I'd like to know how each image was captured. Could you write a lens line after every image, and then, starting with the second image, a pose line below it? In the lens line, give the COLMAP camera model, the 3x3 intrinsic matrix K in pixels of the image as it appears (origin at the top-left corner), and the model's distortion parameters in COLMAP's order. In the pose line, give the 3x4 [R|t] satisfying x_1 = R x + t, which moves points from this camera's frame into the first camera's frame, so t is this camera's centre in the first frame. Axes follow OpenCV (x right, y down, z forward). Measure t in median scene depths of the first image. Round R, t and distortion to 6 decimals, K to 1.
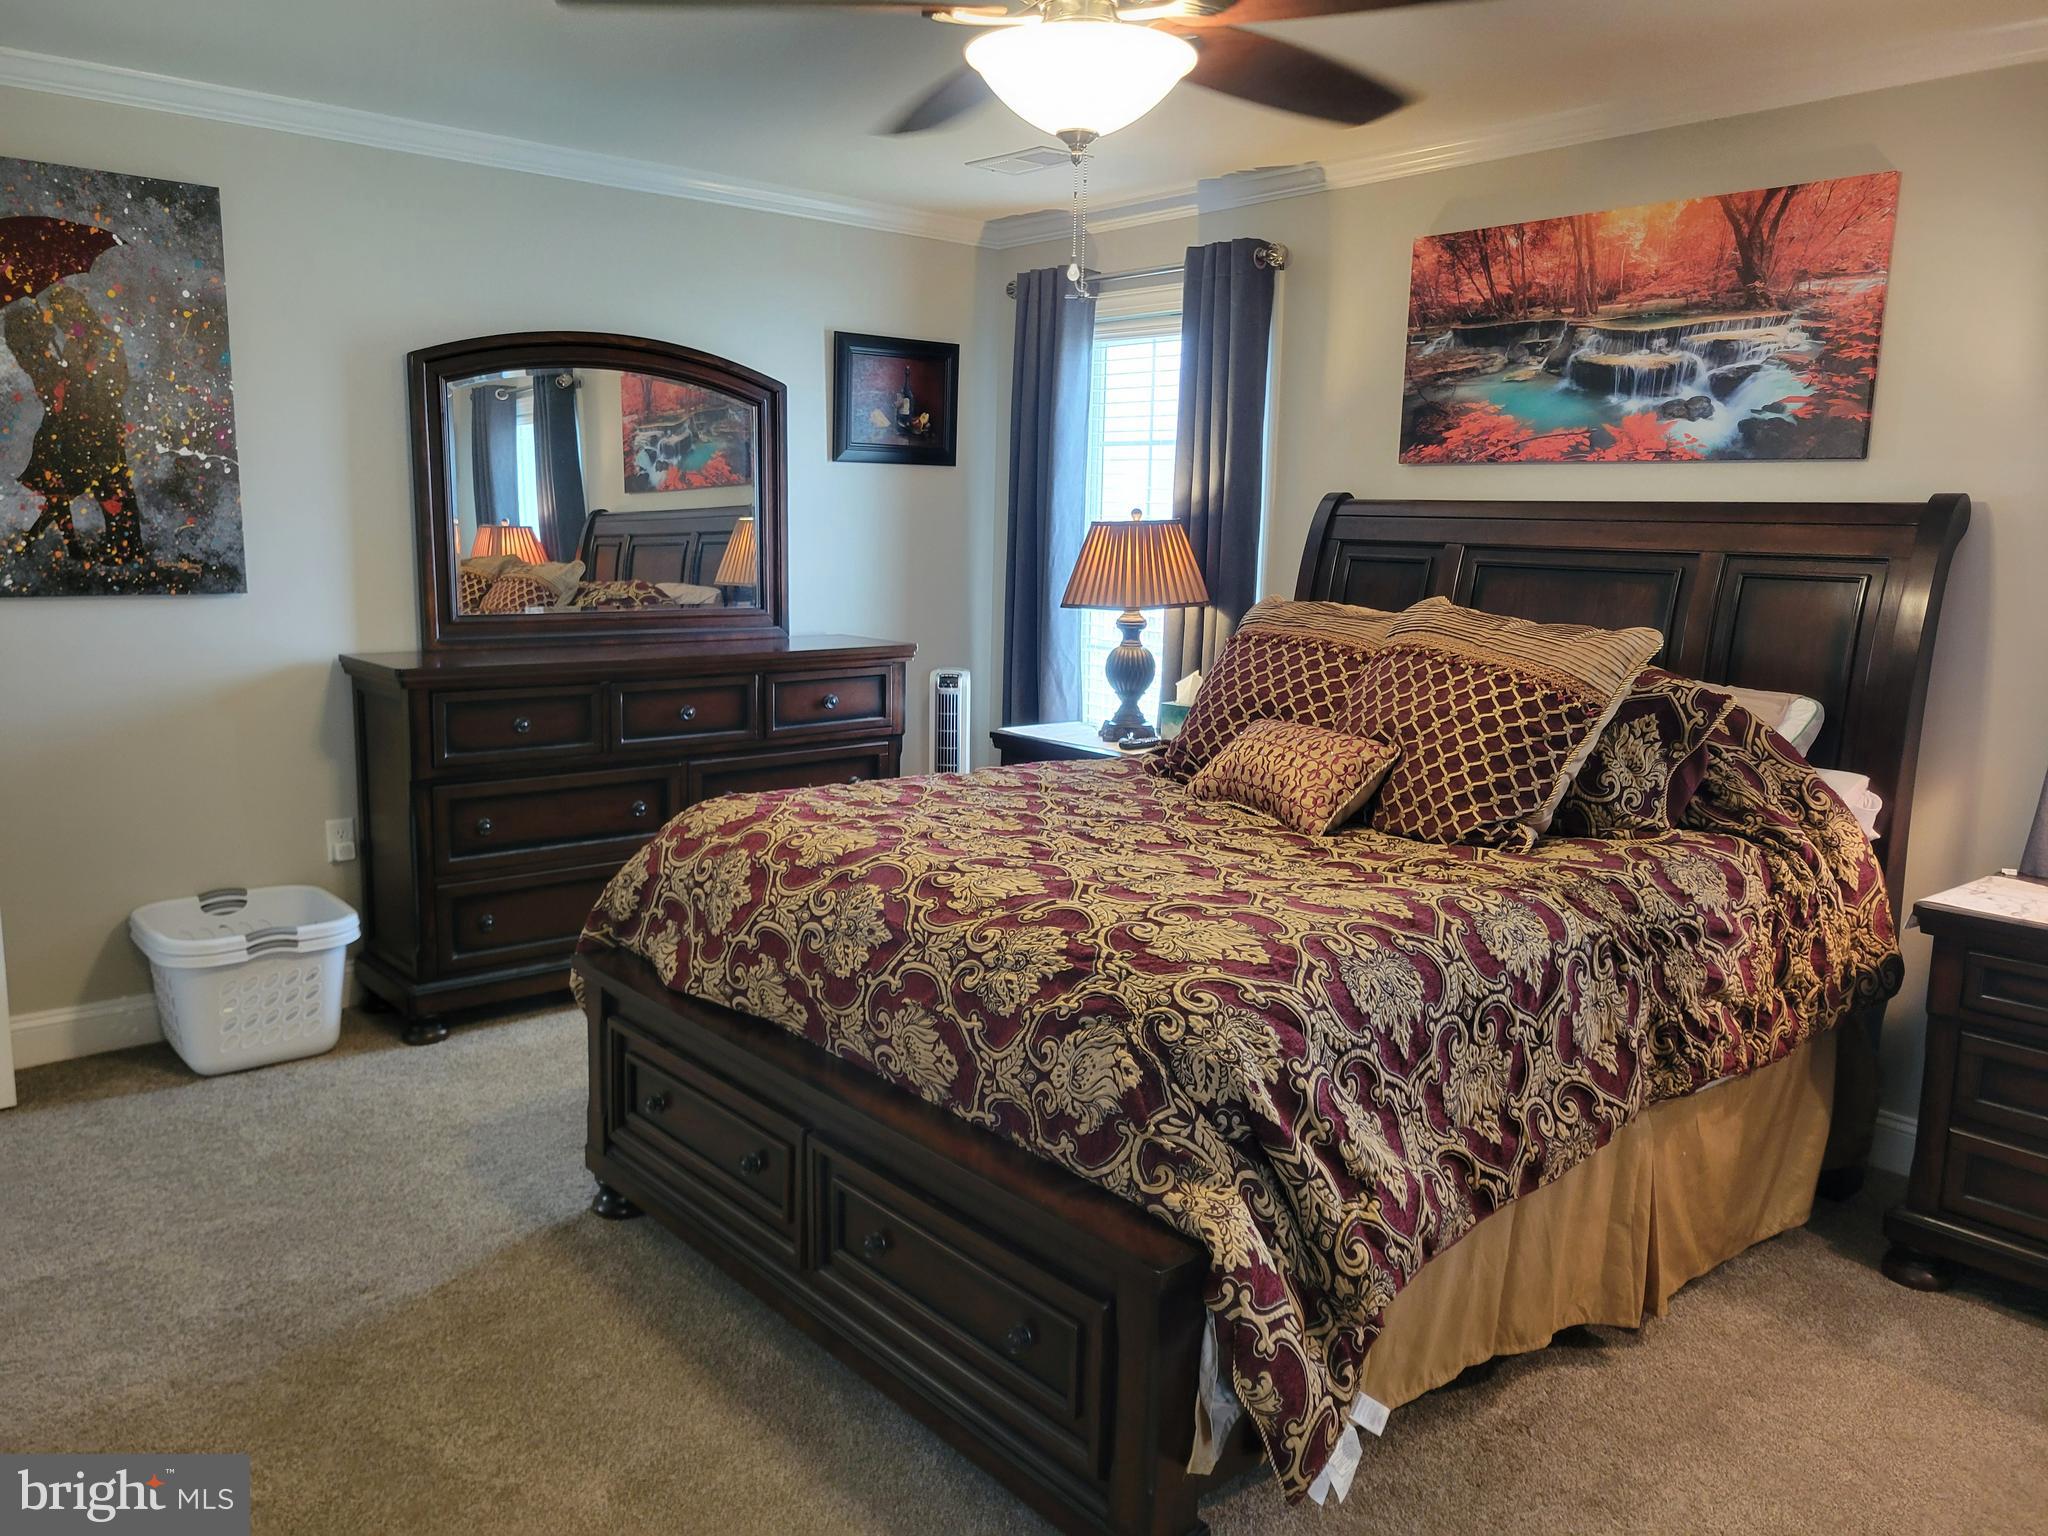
lens RADIAL K [[1533.5, 0, 1015.5], [0, 1533.5, 772.0], [0, 0, 1]] dist [0.061316, -0.043380]
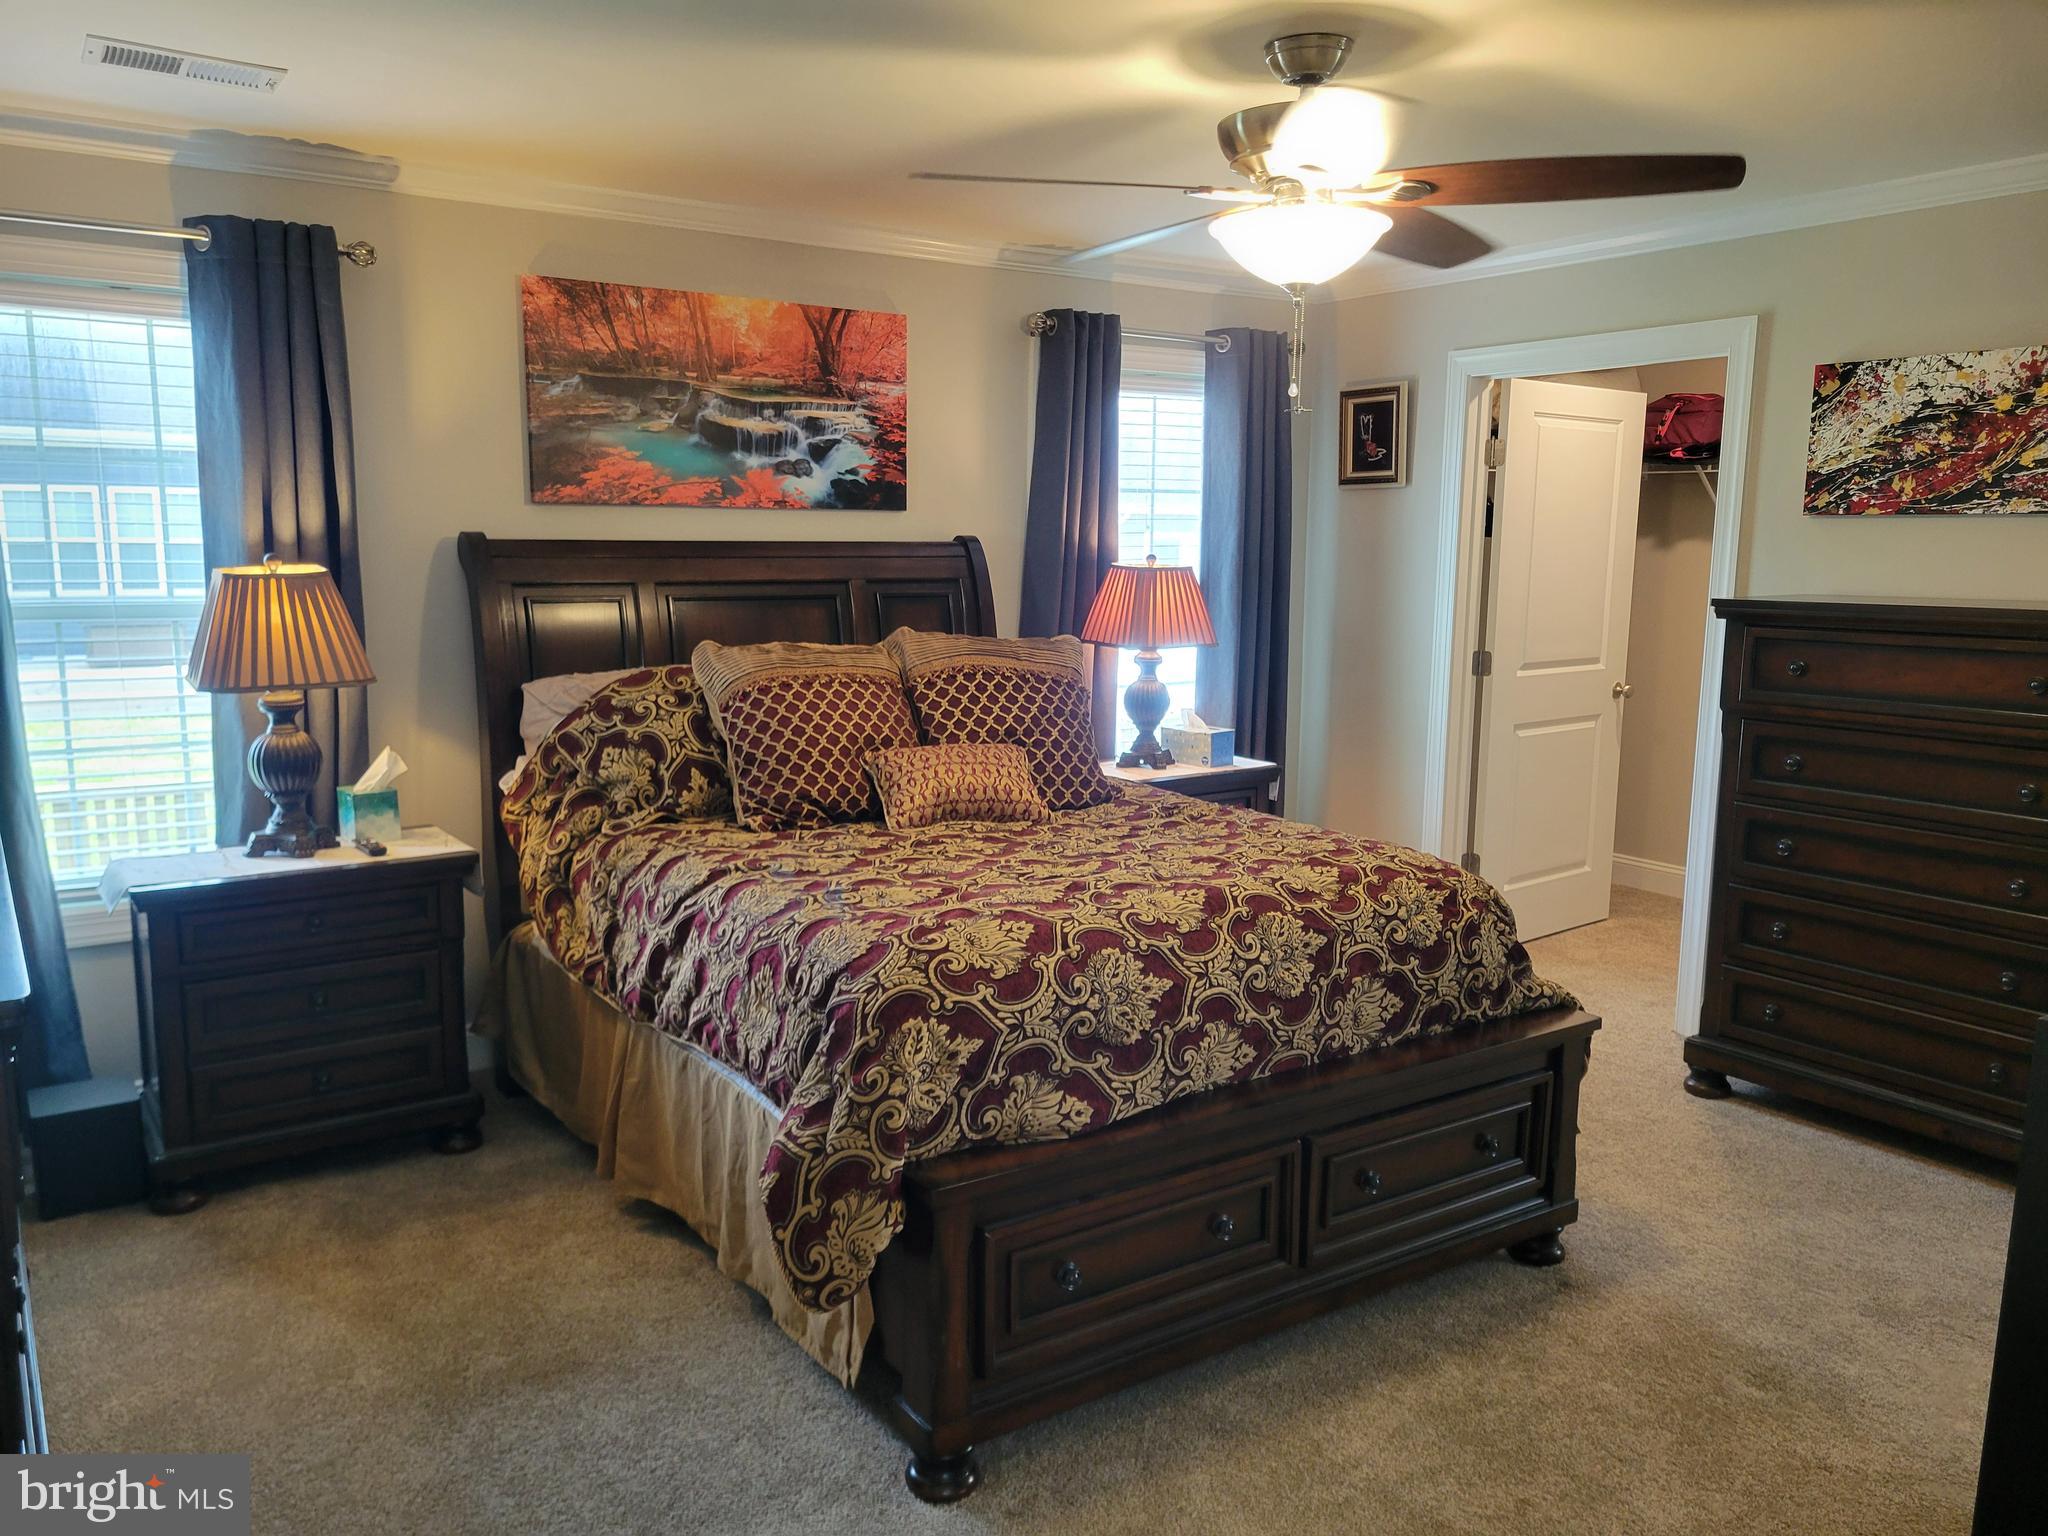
lens RADIAL K [[1533.5, 0, 1015.5], [0, 1533.5, 772.0], [0, 0, 1]] dist [0.061316, -0.043380]
pose [[0.118343, -0.176947, 0.977080, -0.804581], [0.160068, 0.974525, 0.157097, -0.158247], [-0.979986, 0.137807, 0.143652, 0.666935]]
